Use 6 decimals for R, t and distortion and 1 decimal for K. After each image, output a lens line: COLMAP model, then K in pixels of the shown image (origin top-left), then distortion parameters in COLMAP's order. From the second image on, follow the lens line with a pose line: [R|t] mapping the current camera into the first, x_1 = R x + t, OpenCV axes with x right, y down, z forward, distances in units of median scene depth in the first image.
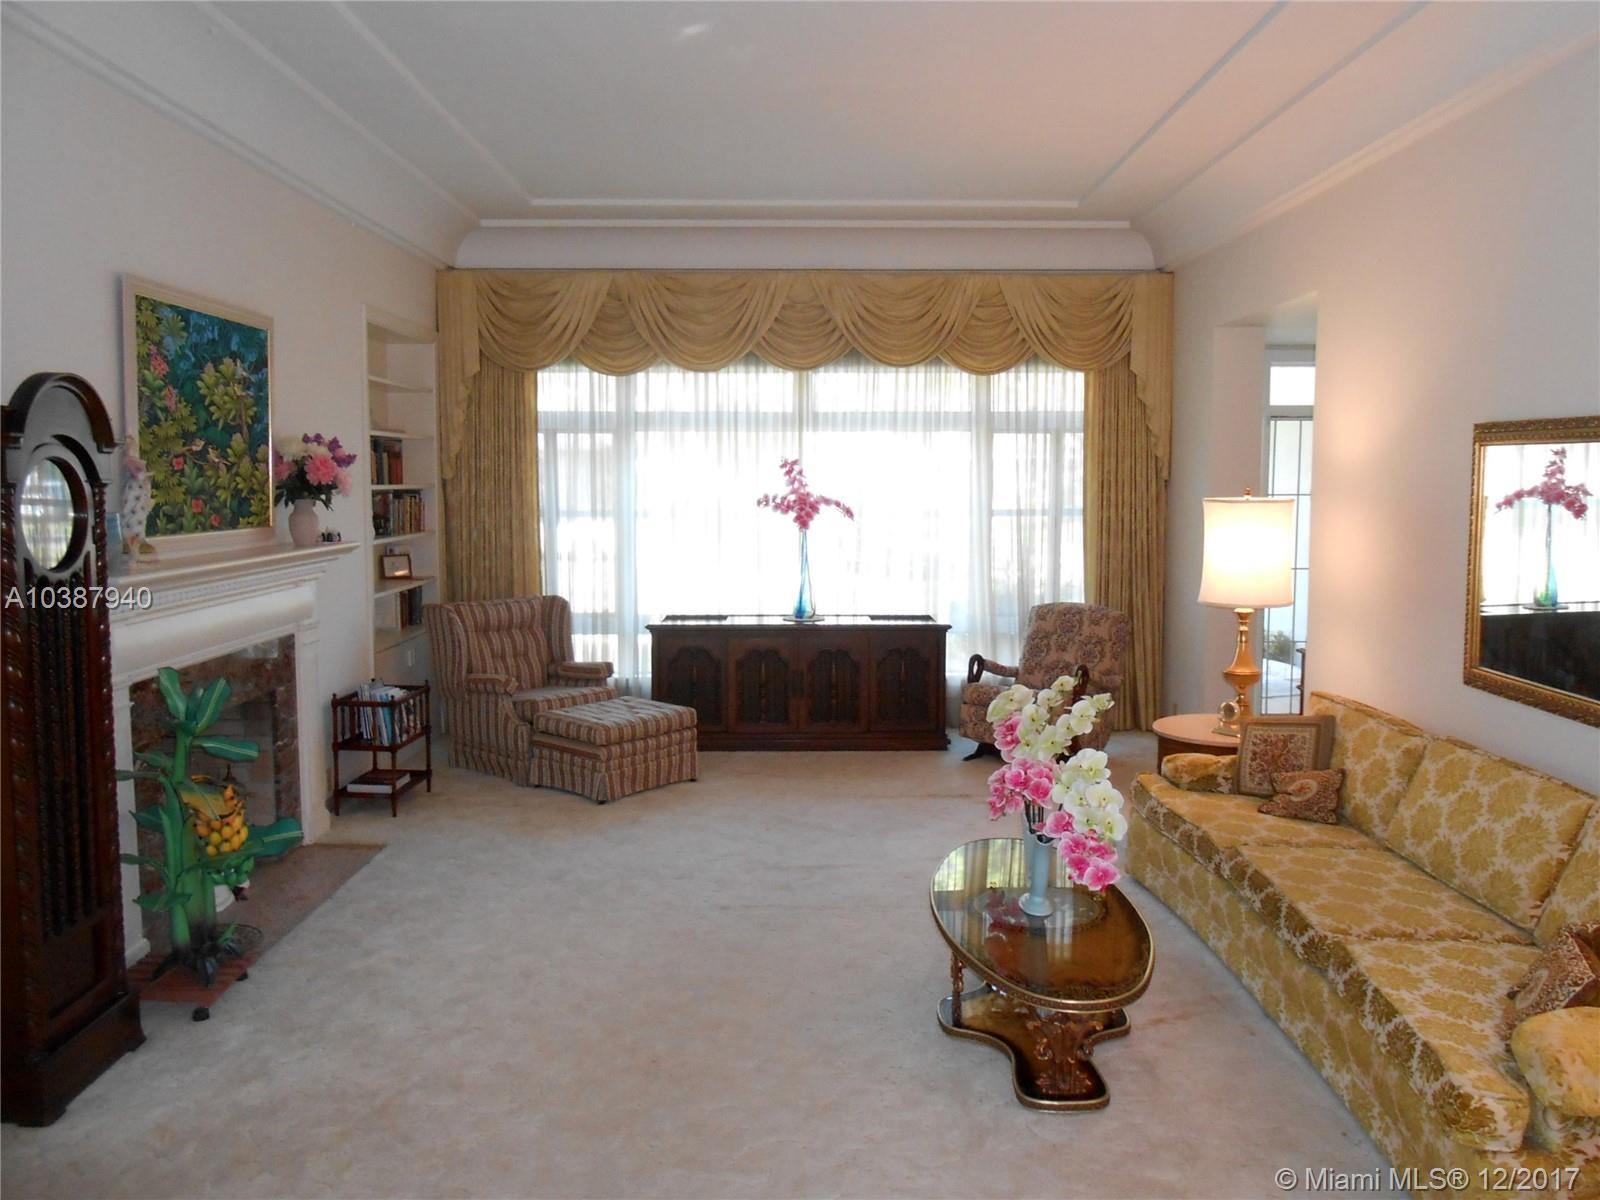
lens RADIAL K [[1289.5, 0, 800.0], [0, 1289.5, 600.0], [0, 0, 1]] dist [-0.033239, 0.063802]
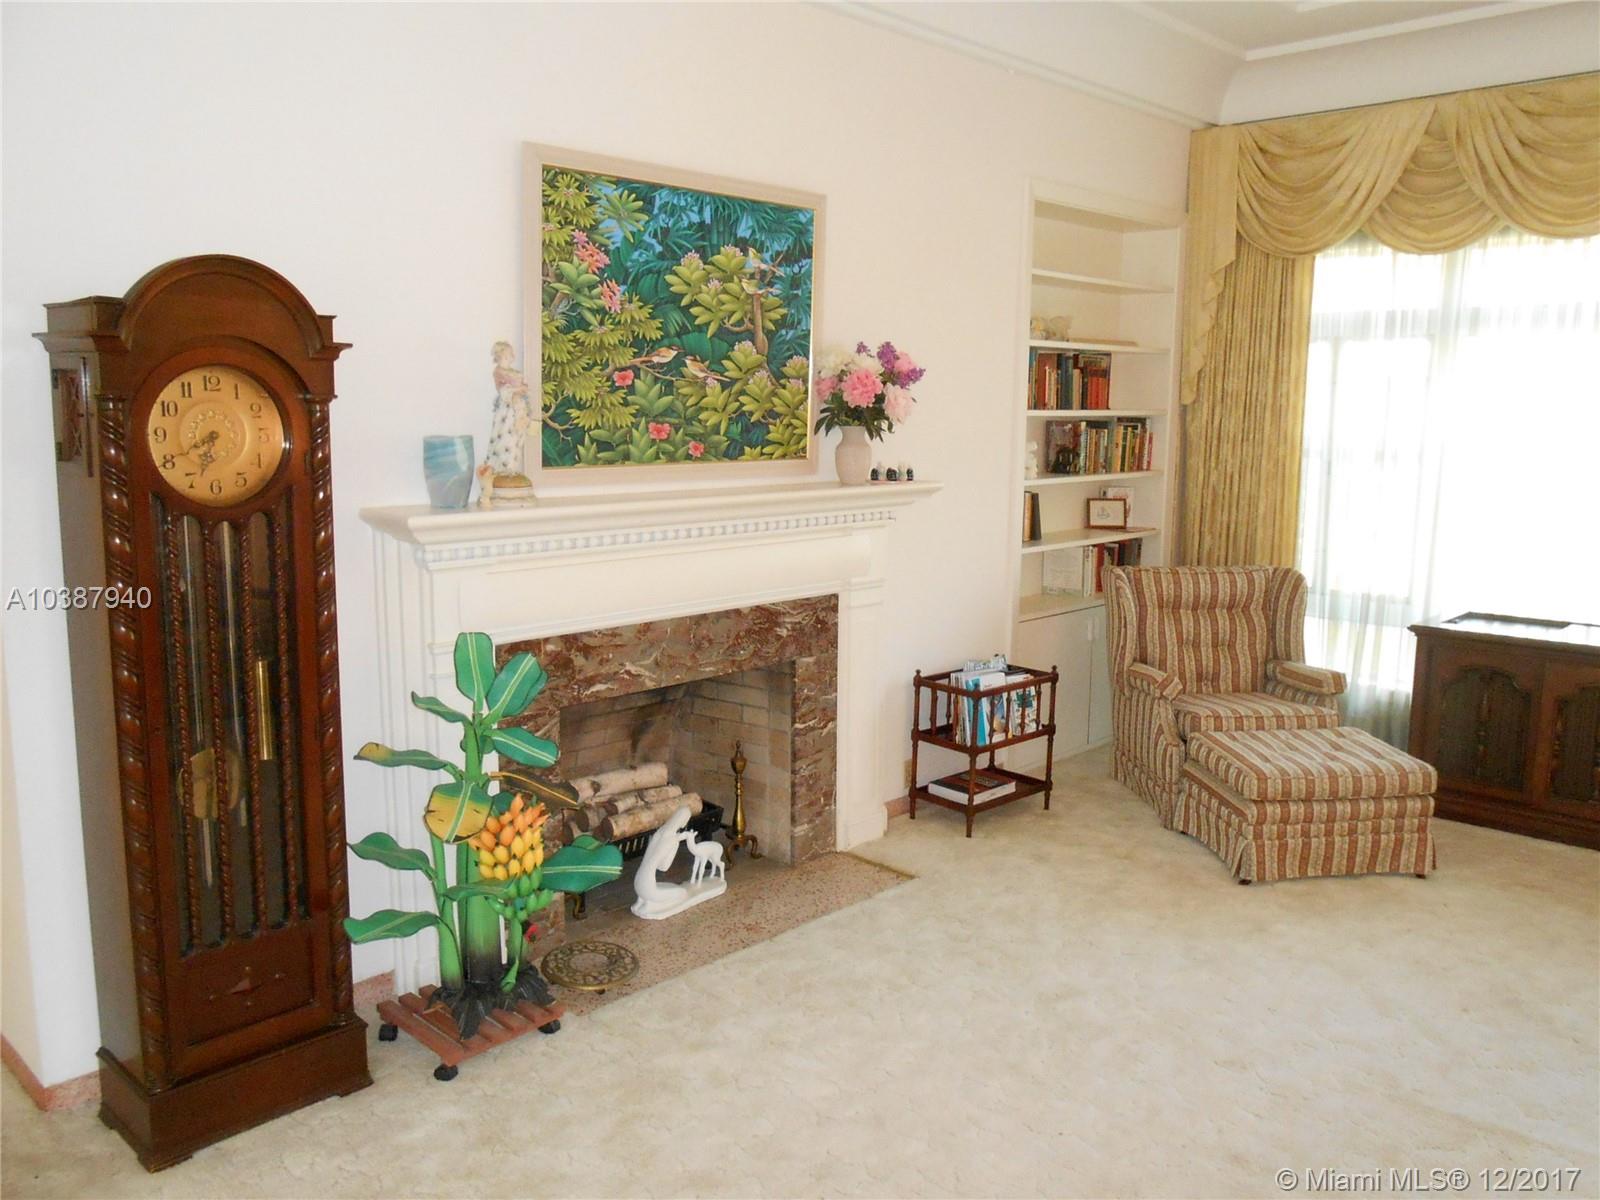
lens RADIAL K [[1289.5, 0, 800.0], [0, 1289.5, 600.0], [0, 0, 1]] dist [-0.033239, 0.063802]
pose [[0.727311, 0.110121, -0.677415, 0.119933], [-0.073579, 0.993866, 0.082565, -0.030151], [0.682352, -0.010207, 0.730952, 0.342801]]
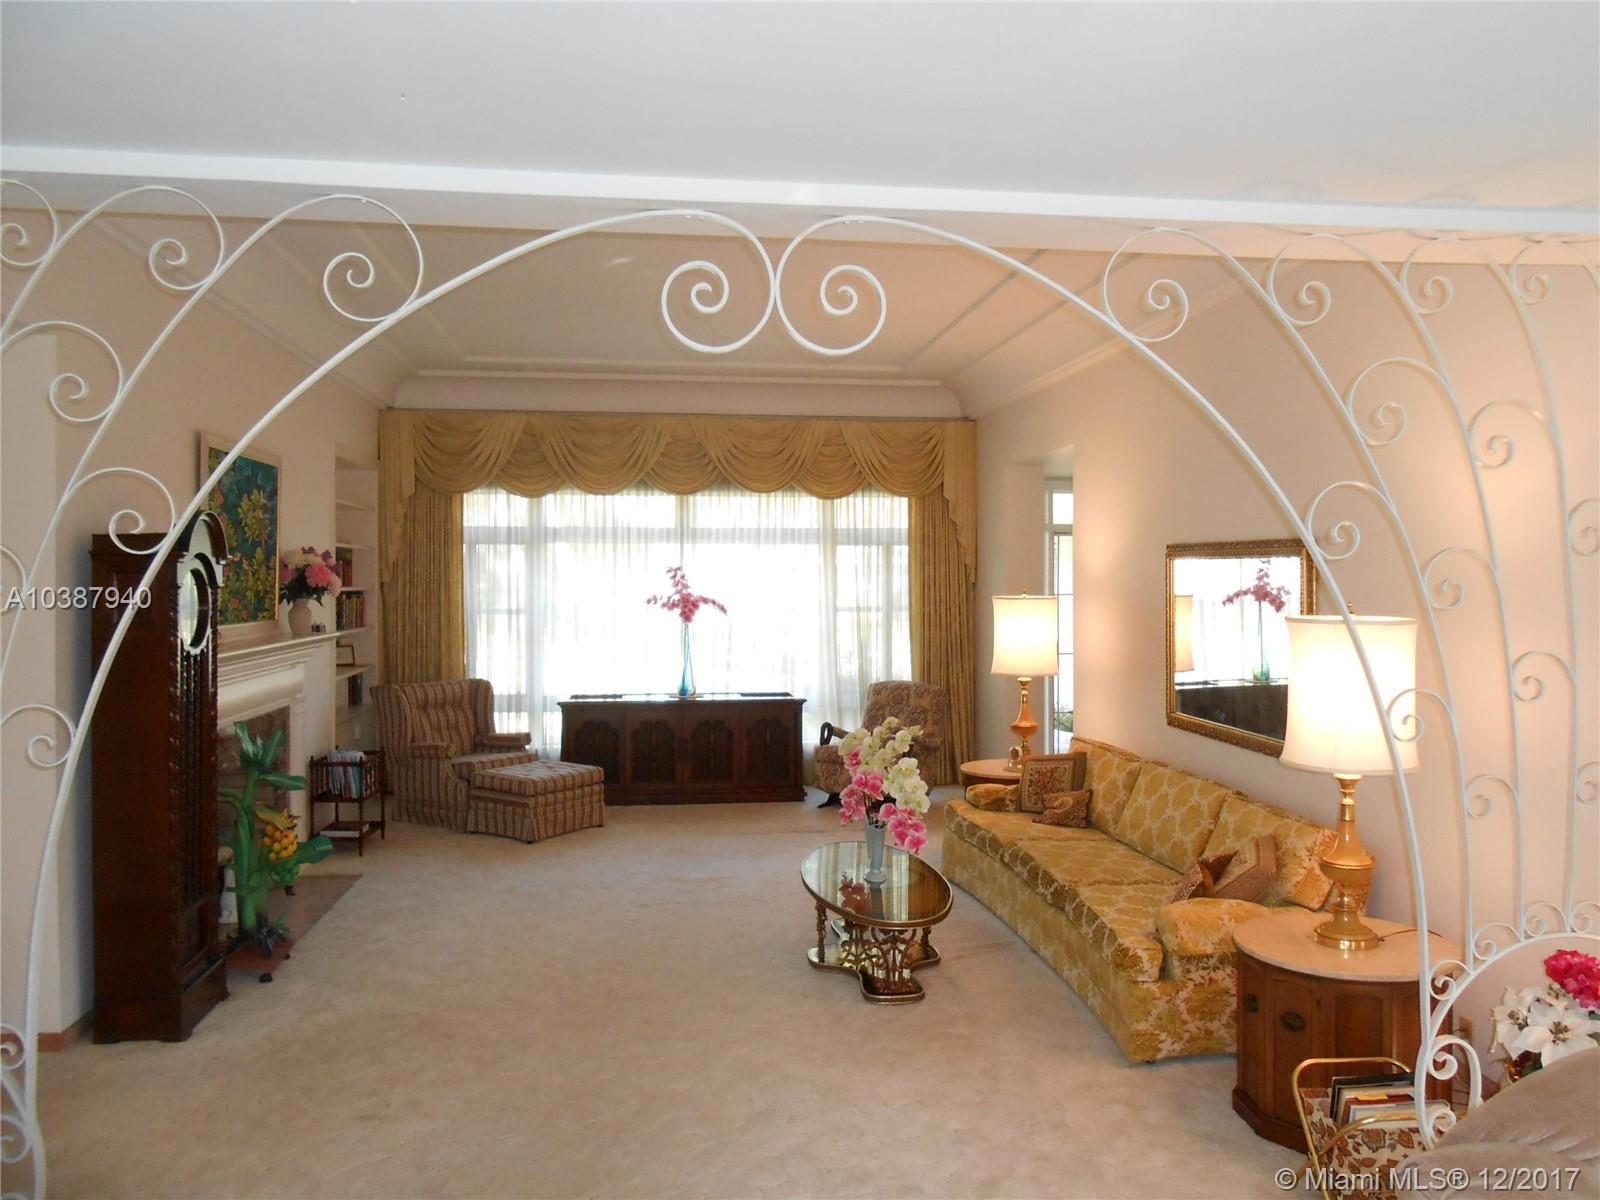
lens RADIAL K [[1243.9, 0, 807.0], [0, 1243.9, 603.8], [0, 0, 1]] dist [-0.008221, -0.001911]
pose [[0.991956, -0.002600, 0.126560, -0.040323], [0.012146, 0.997131, -0.074711, 0.020939], [-0.126003, 0.075648, 0.989141, -0.235545]]
